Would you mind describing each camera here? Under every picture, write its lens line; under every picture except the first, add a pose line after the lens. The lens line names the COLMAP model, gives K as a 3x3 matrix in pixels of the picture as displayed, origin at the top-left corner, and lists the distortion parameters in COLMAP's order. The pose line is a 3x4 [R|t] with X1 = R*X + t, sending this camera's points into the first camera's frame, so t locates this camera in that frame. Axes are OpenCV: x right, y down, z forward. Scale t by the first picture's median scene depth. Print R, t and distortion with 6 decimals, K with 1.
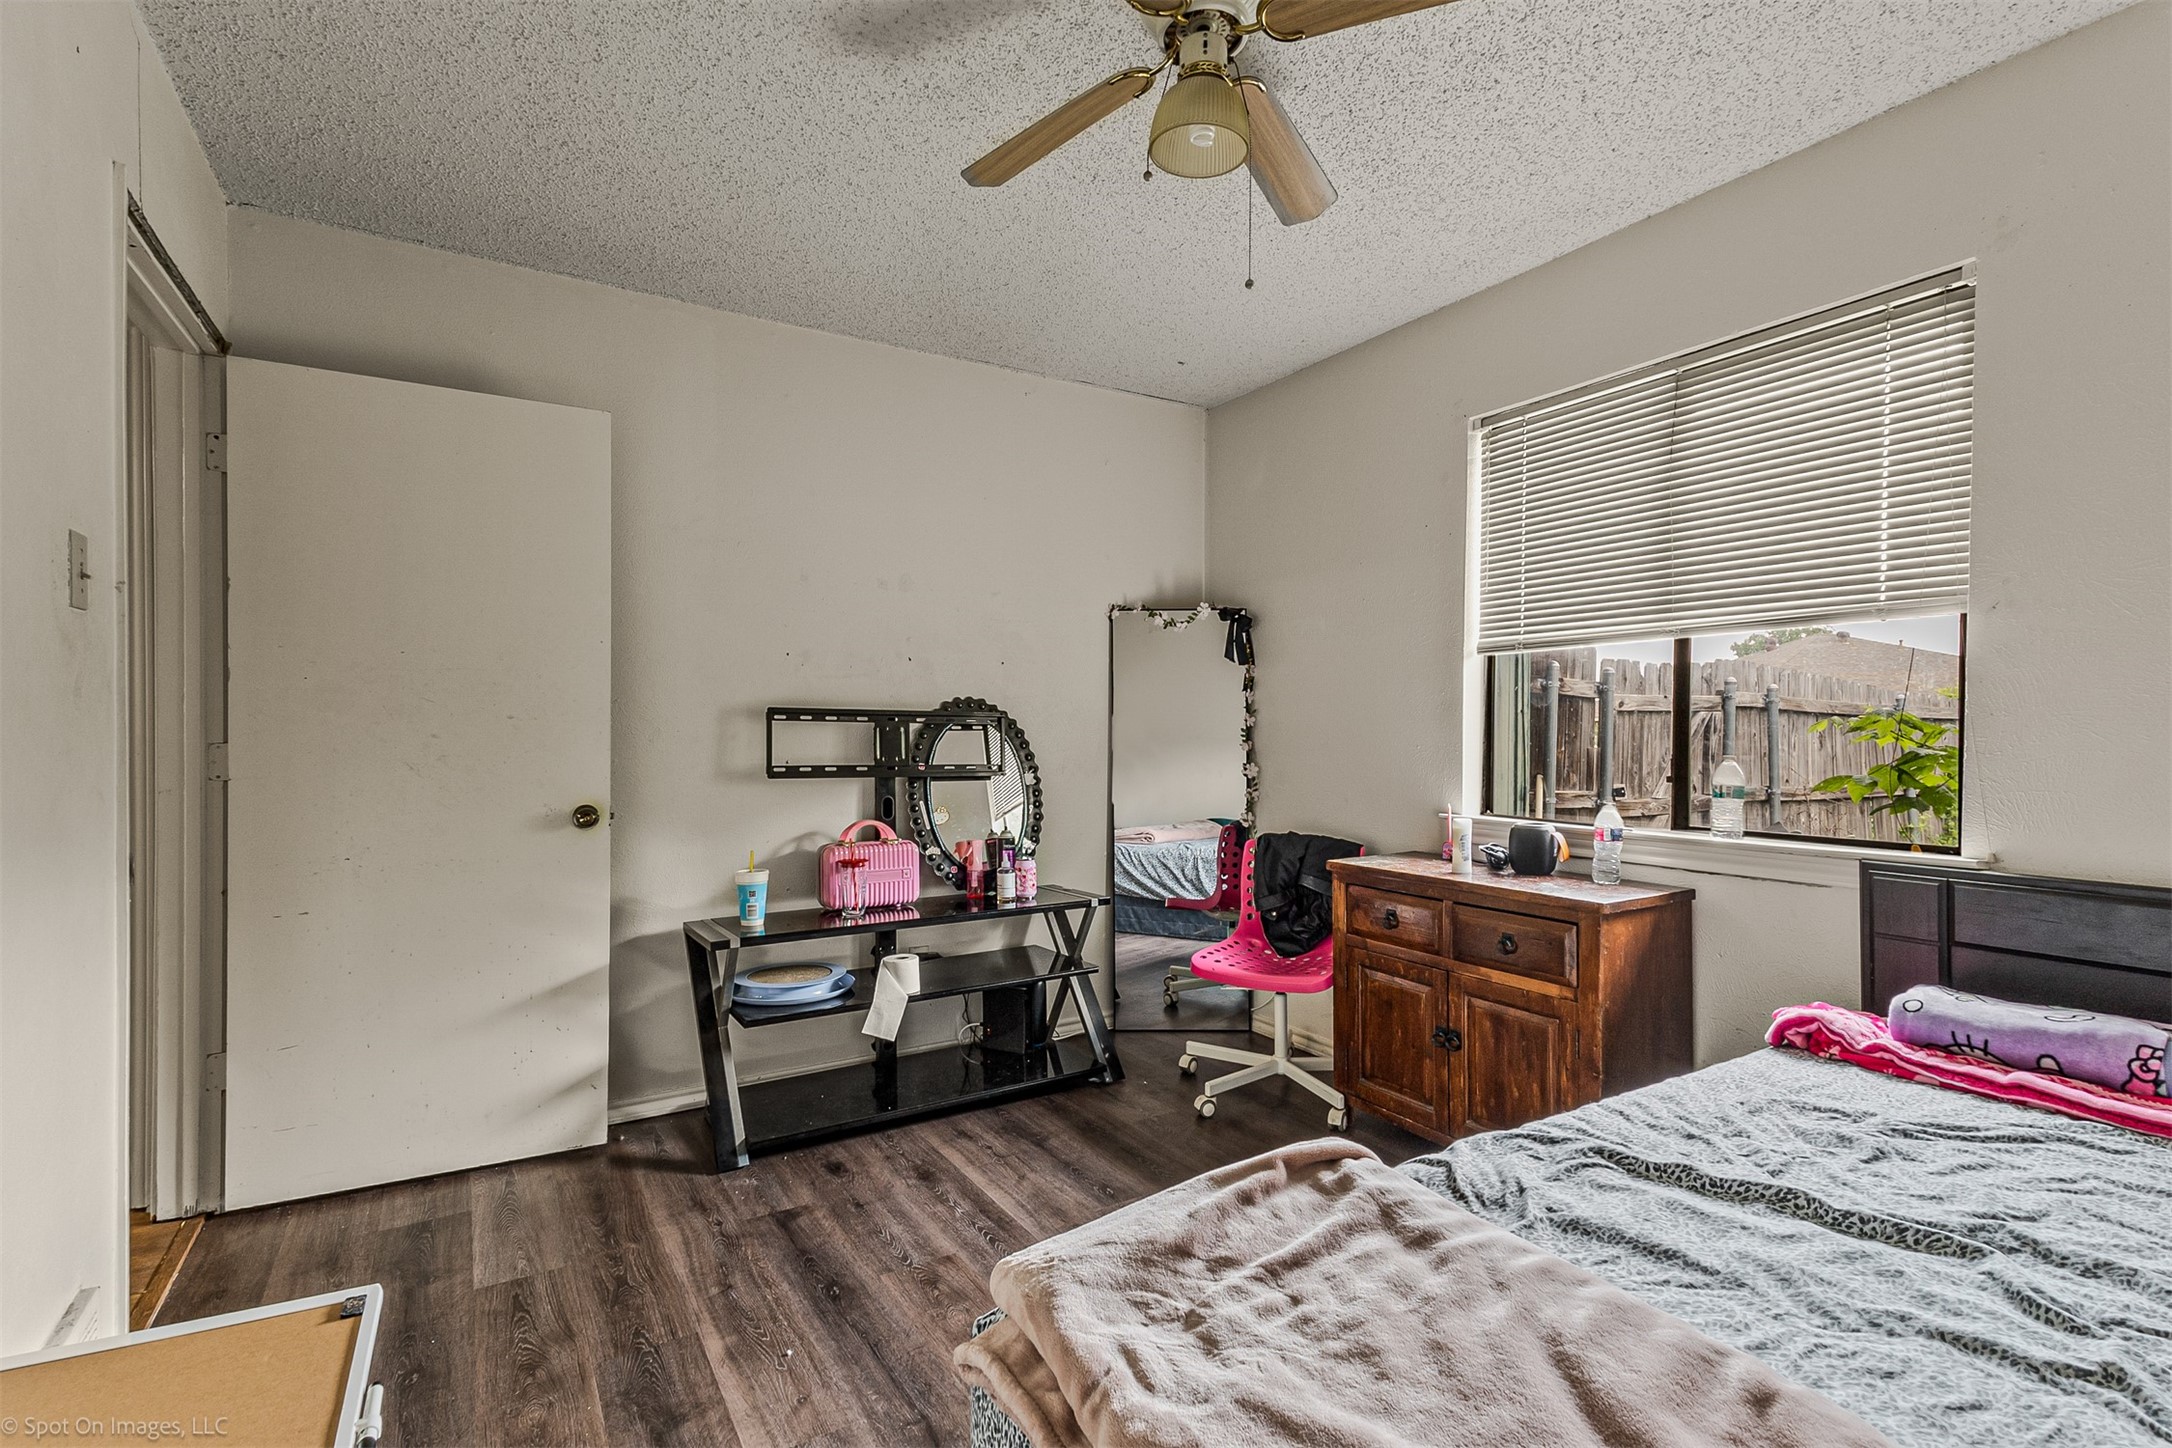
lens RADIAL K [[1009.3, 0, 1086.0], [0, 1009.3, 724.0], [0, 0, 1]] dist [0.019989, -0.000188]
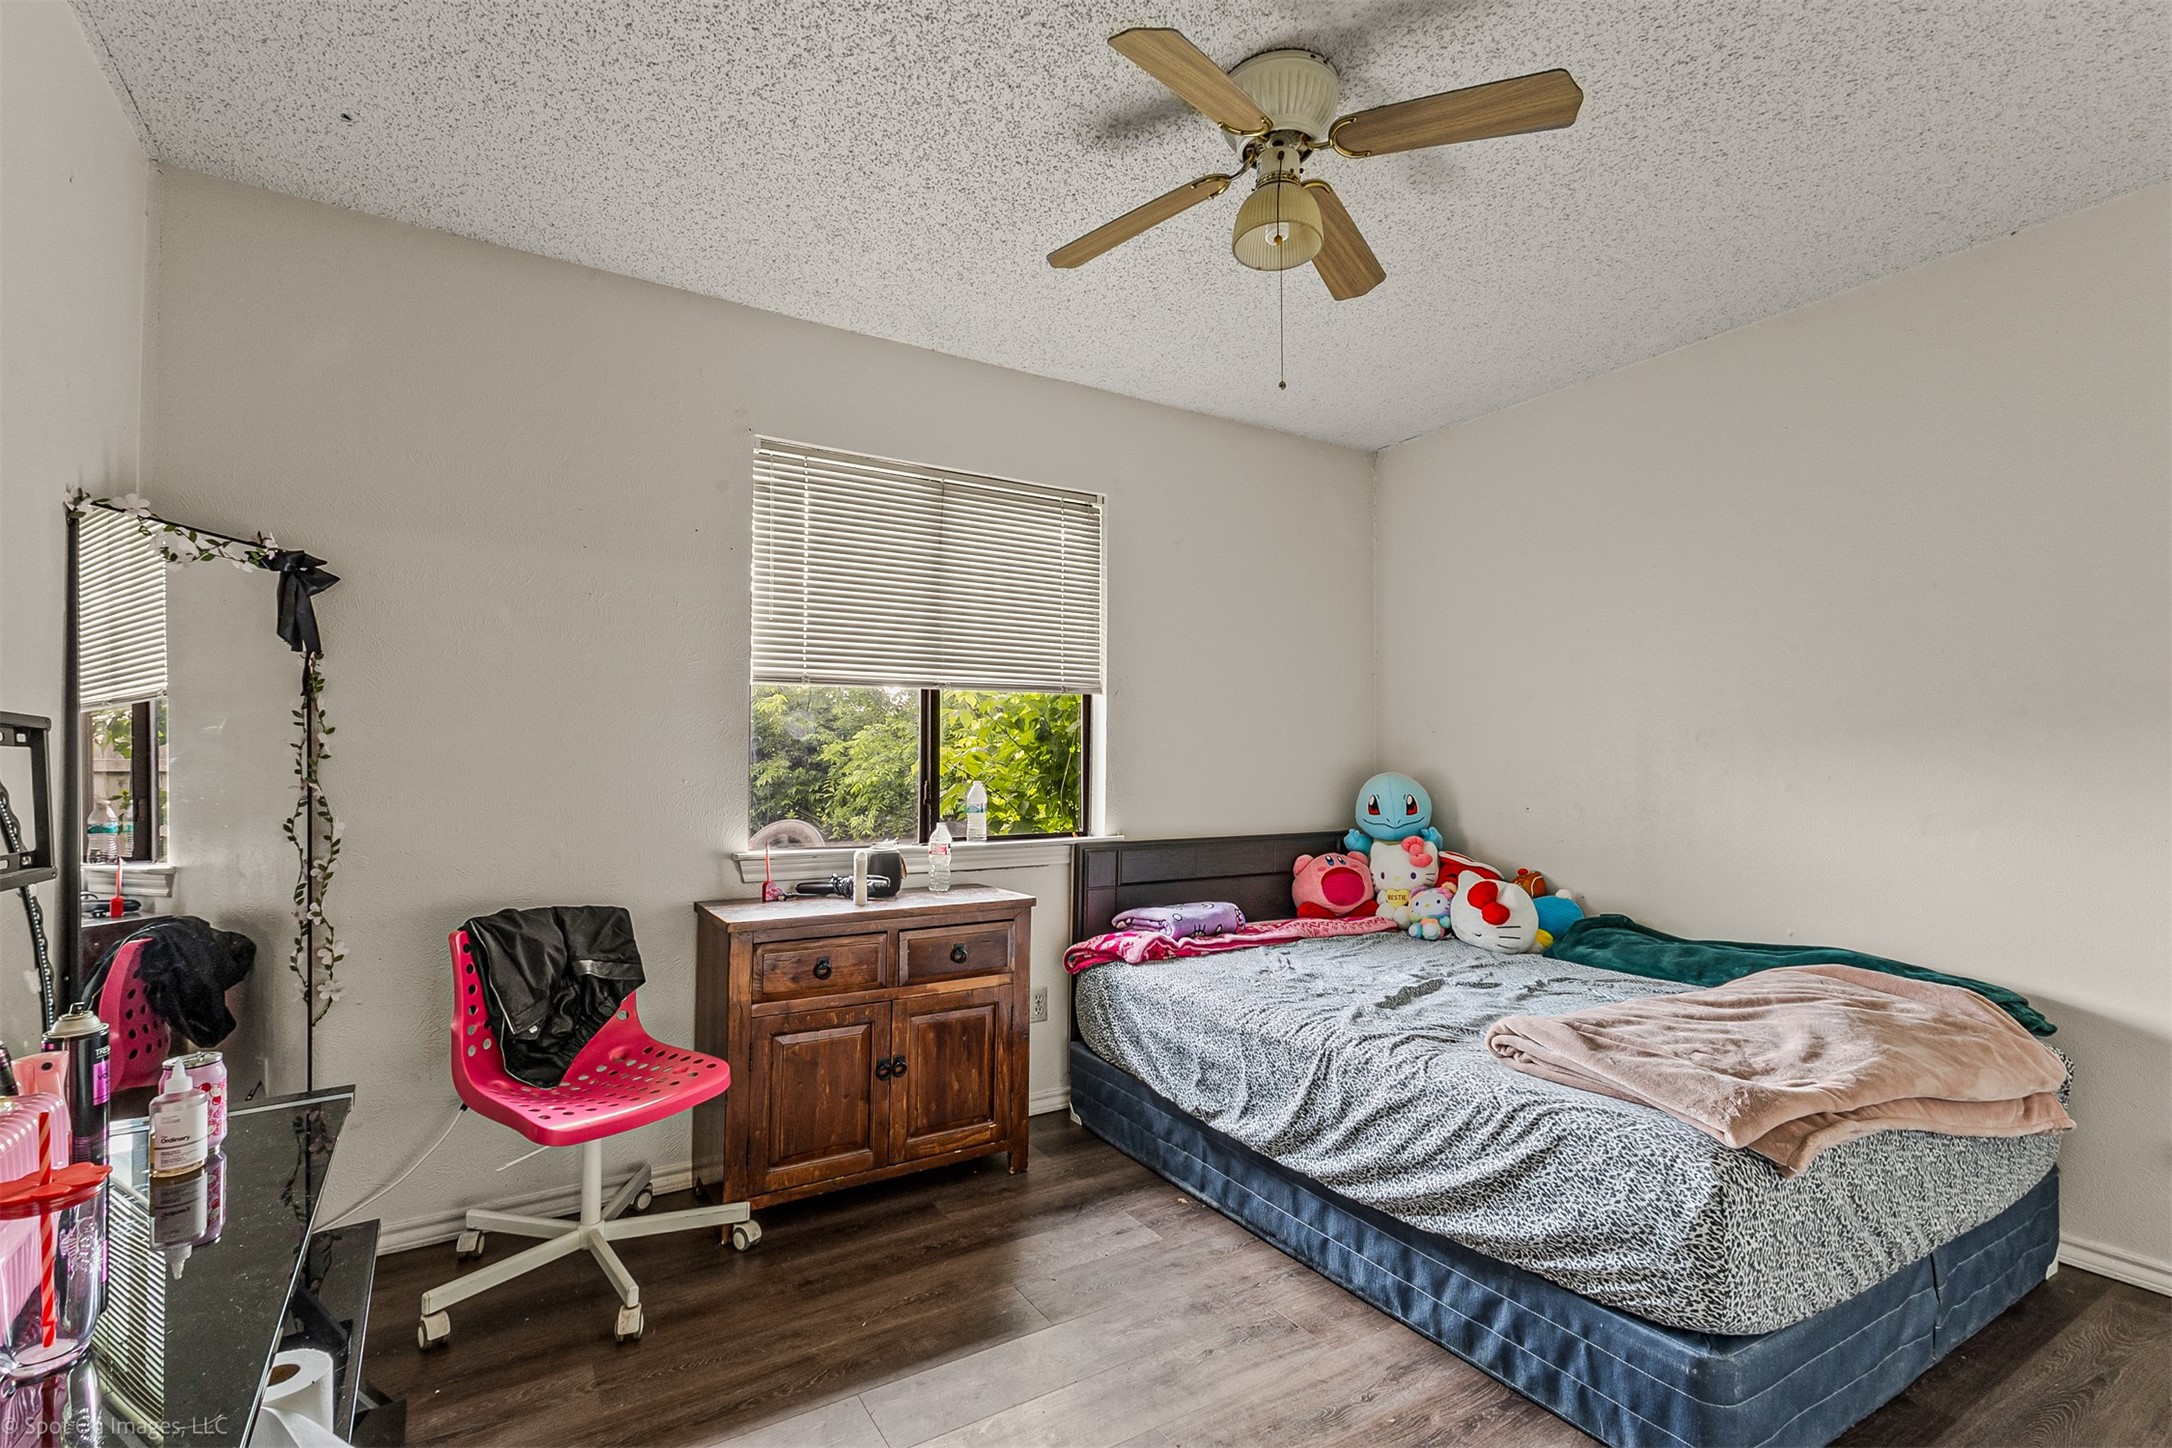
lens RADIAL K [[1009.3, 0, 1086.0], [0, 1009.3, 724.0], [0, 0, 1]] dist [0.019989, -0.000188]
pose [[-0.009447, 0.038700, 0.999206, -0.686542], [-0.006815, 0.999225, -0.038765, 0.006298], [-0.999932, -0.007176, -0.009176, 0.846164]]
